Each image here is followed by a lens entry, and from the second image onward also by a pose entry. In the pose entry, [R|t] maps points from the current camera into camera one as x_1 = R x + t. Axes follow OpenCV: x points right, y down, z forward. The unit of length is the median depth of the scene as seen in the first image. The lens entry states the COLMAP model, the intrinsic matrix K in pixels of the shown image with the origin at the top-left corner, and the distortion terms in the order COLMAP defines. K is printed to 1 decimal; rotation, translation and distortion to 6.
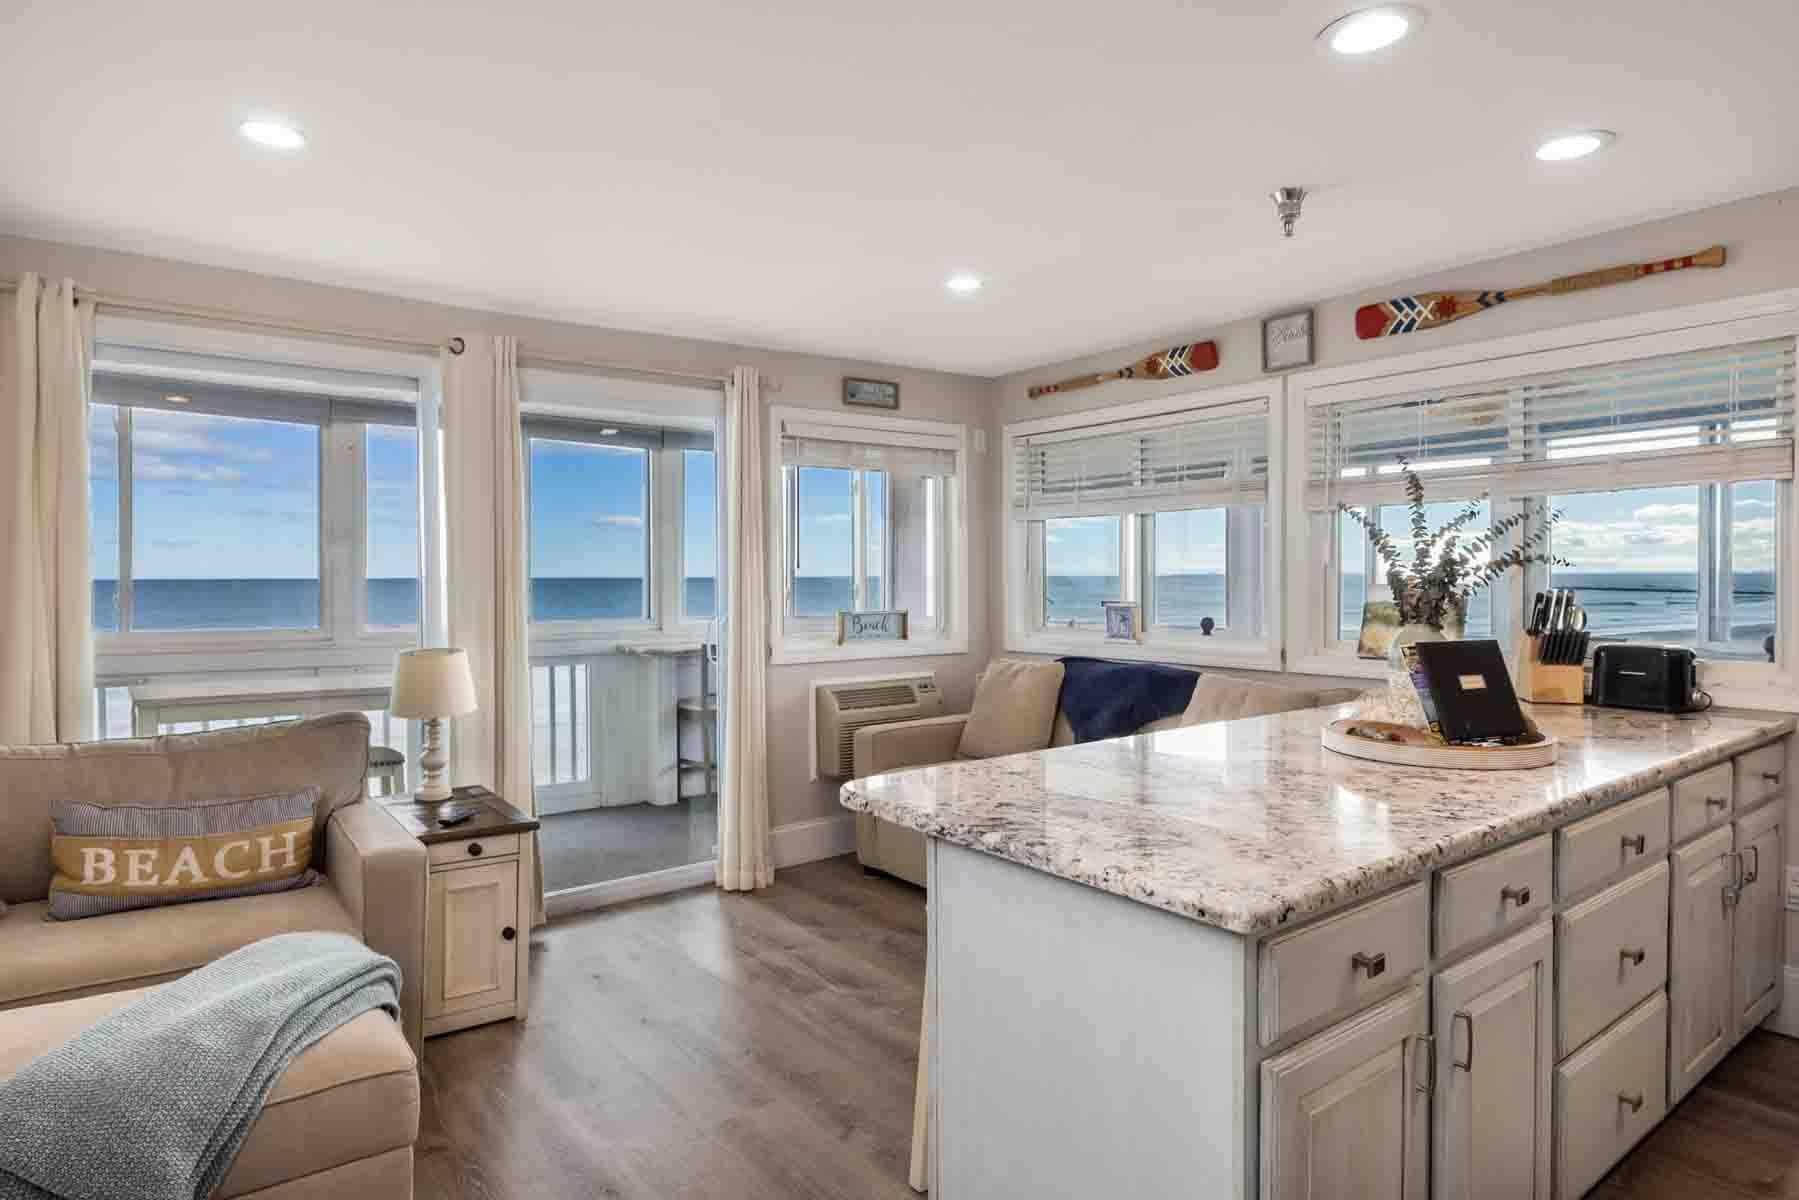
lens RADIAL K [[1022.5, 0, 899.0], [0, 1022.5, 591.8], [0, 0, 1]] dist [0.003930, -0.000011]
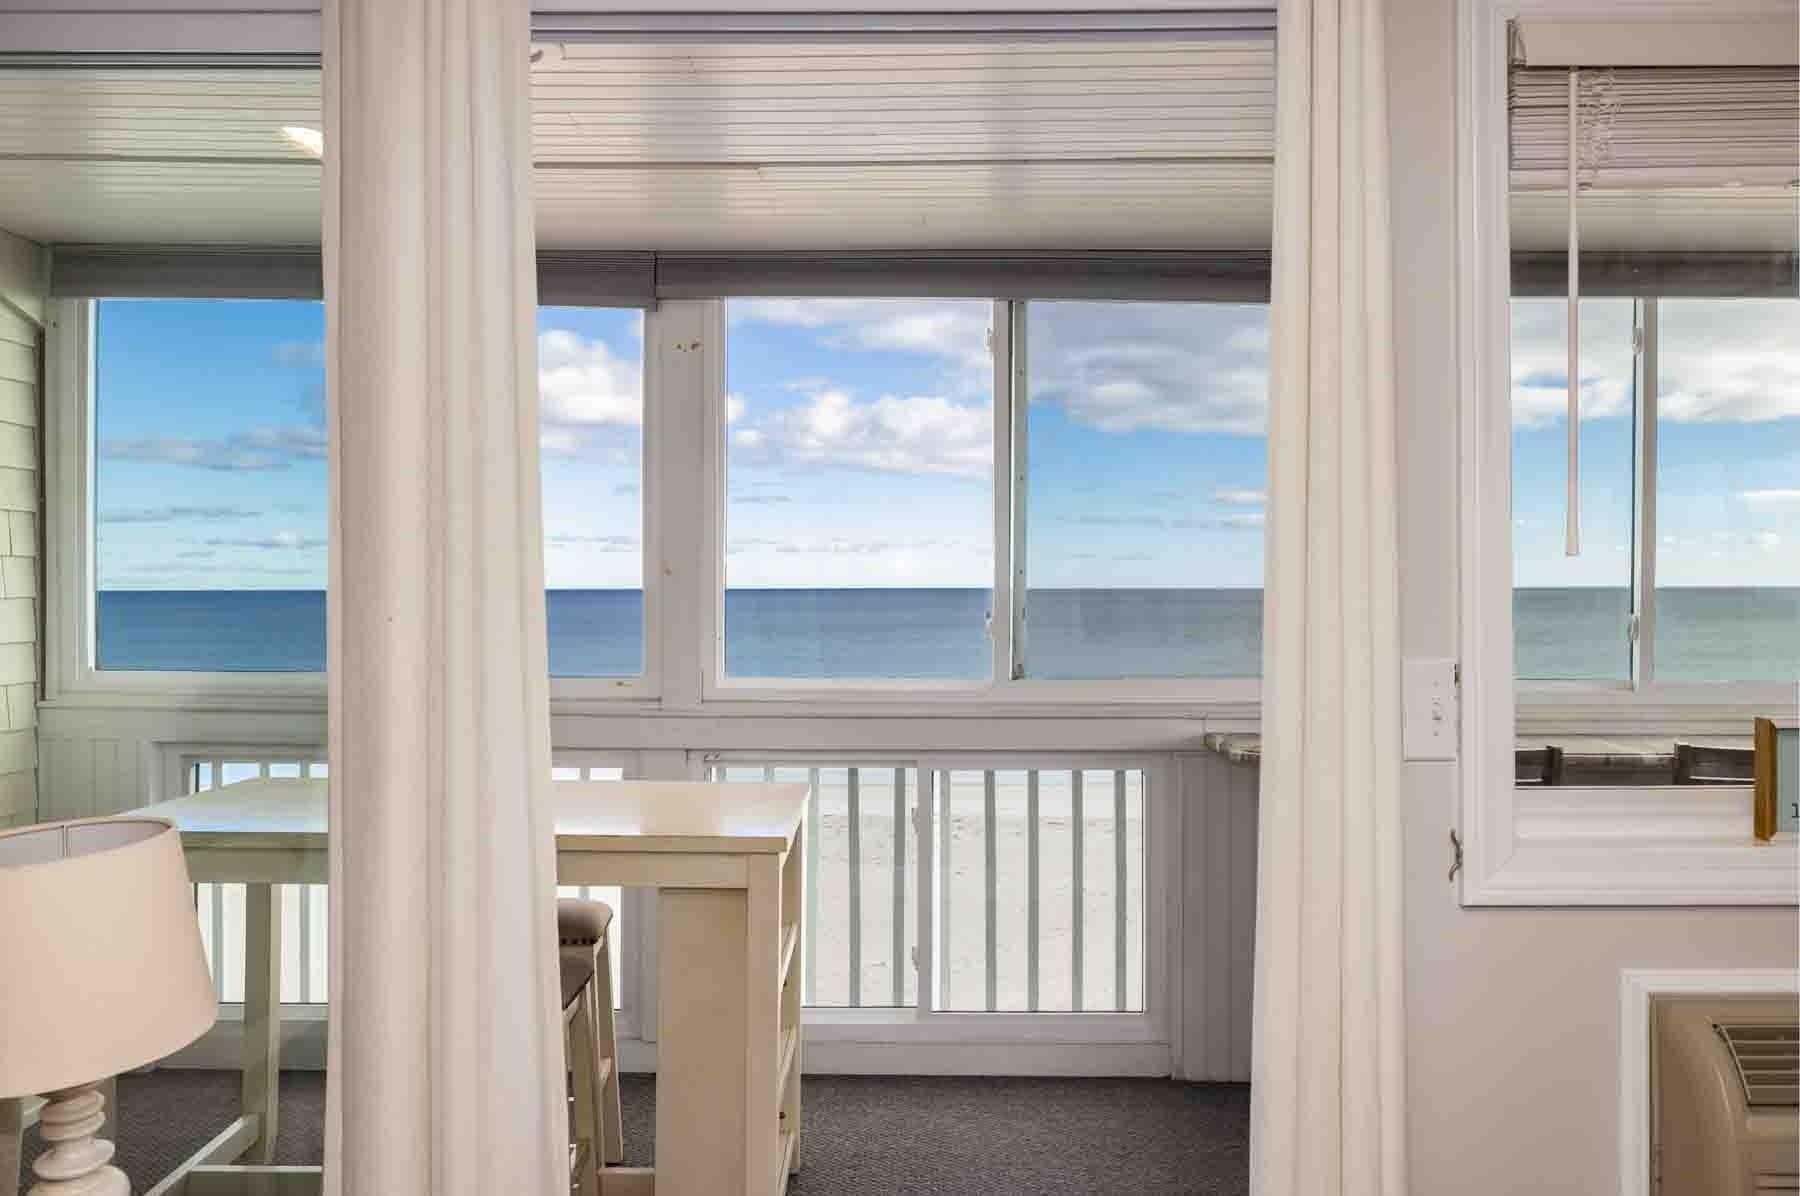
lens RADIAL K [[1354.8, 0, 900.0], [0, 1354.8, 598.0], [0, 0, 1]] dist [0.005430, 0.002028]
pose [[0.798741, 0.006318, -0.601642, -0.024010], [-0.010991, 0.999931, -0.004091, -0.007608], [0.601575, 0.009880, 0.798755, 0.640554]]
